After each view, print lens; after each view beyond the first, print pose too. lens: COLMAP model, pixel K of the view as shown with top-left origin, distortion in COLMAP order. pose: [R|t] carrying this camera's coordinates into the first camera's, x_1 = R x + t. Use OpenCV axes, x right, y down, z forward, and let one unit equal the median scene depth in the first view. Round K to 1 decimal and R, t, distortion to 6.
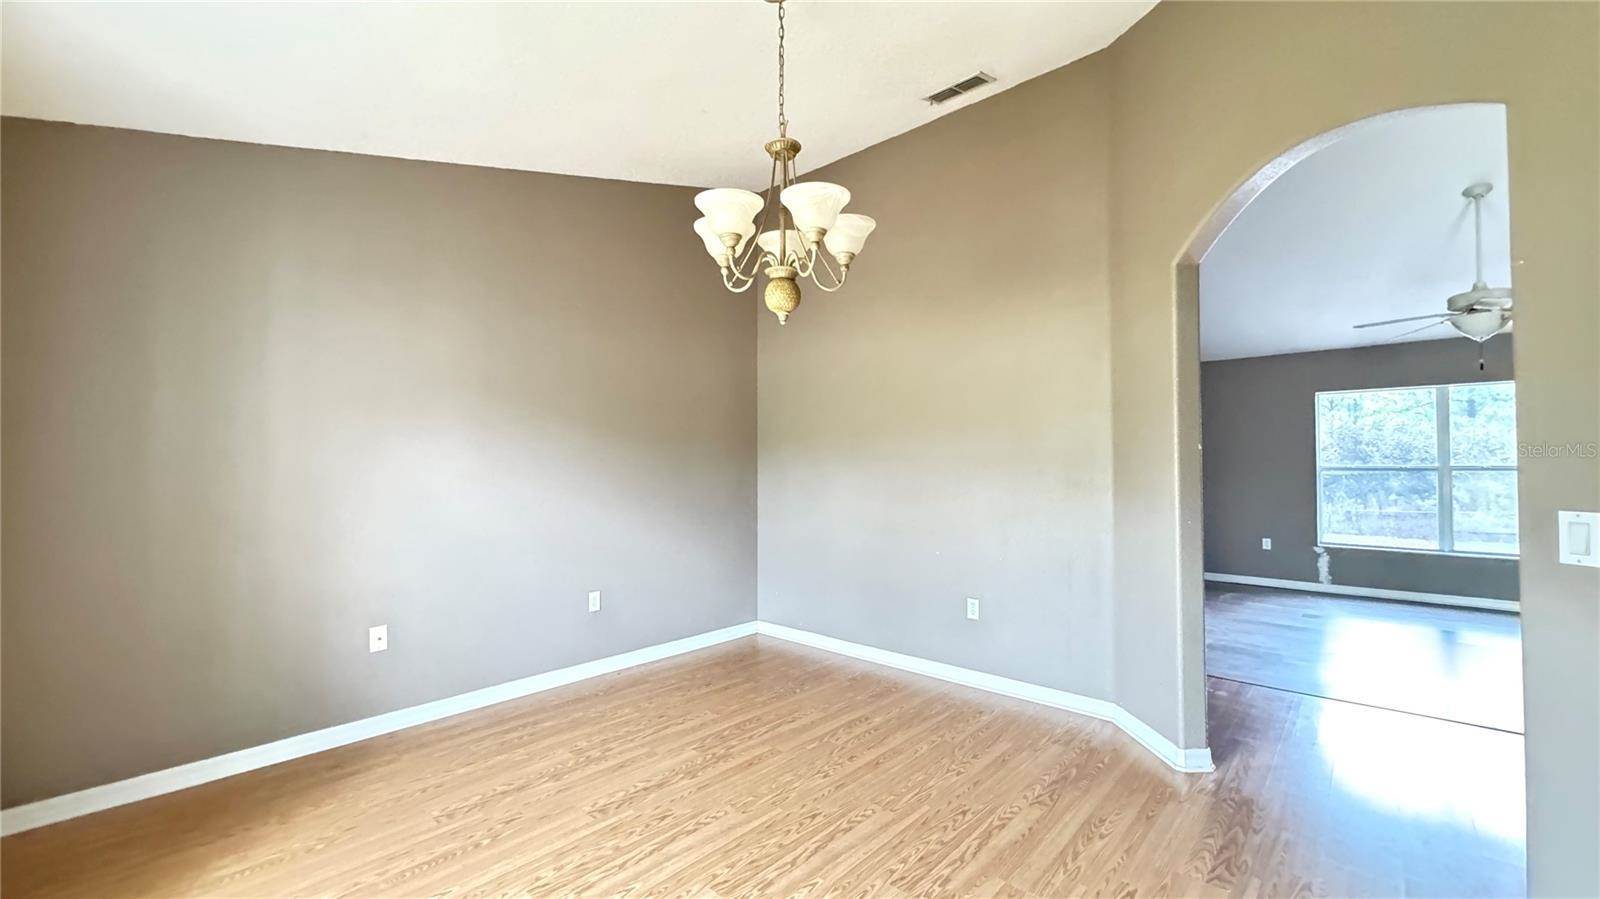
lens RADIAL K [[636.0, 0, 800.8], [0, 636.0, 451.0], [0, 0, 1]] dist [-0.003158, 0.000965]
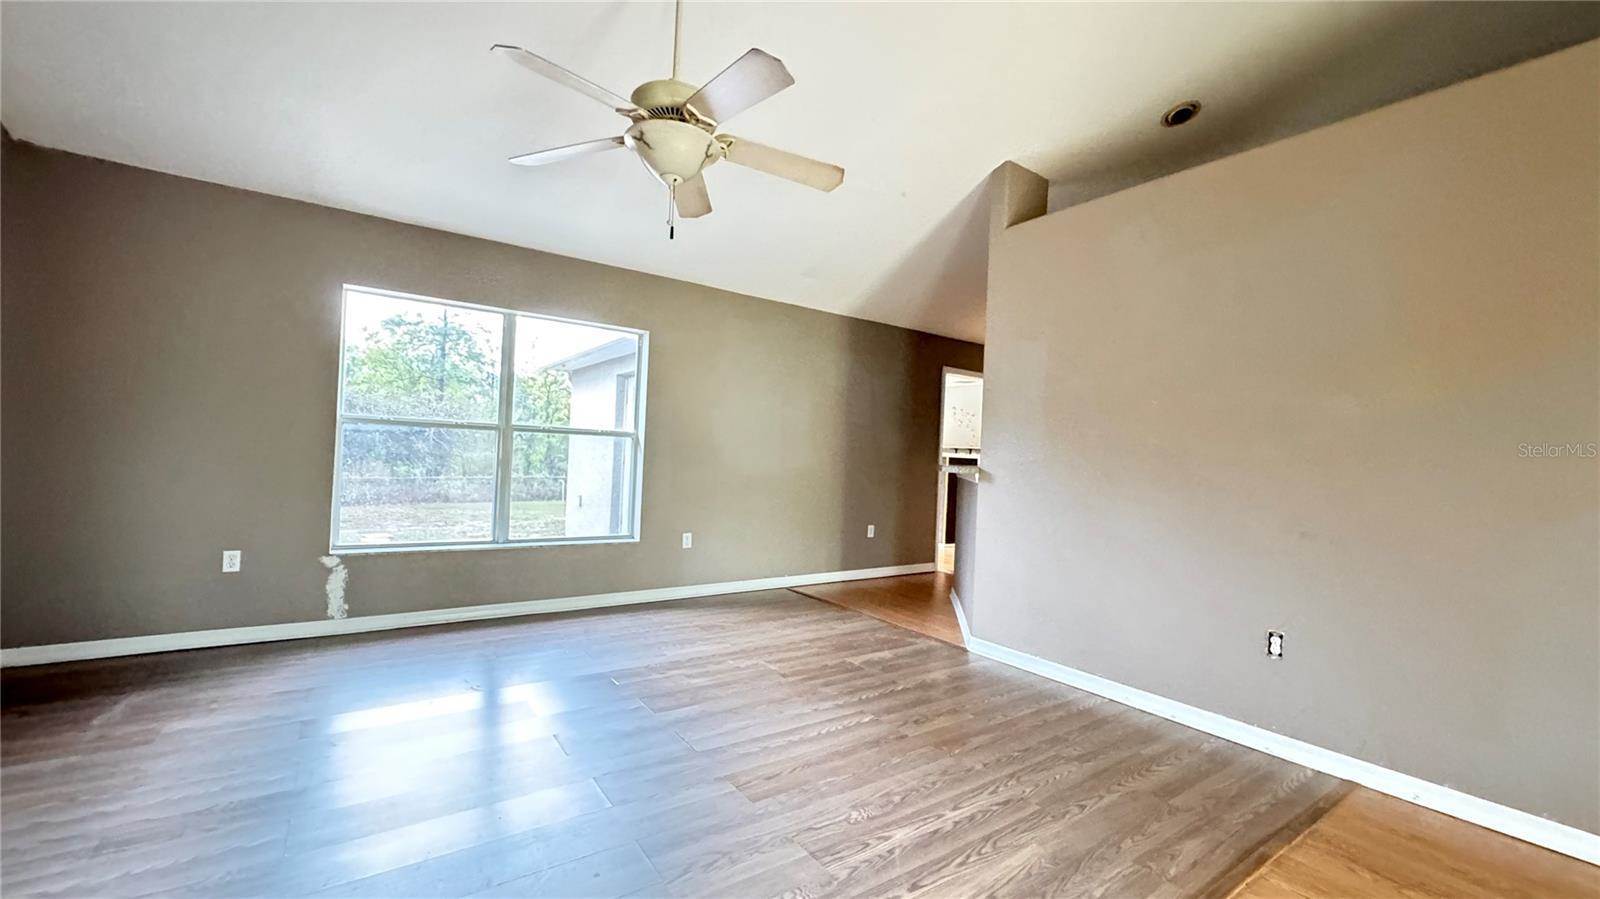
lens RADIAL K [[636.0, 0, 798.2], [0, 636.0, 451.7], [0, 0, 1]] dist [-0.003158, 0.000965]
pose [[0.222454, 0.014298, 0.974838, 0.355330], [-0.067919, 0.997690, 0.000865, 0.028948], [-0.972574, -0.066403, 0.222911, 0.474953]]
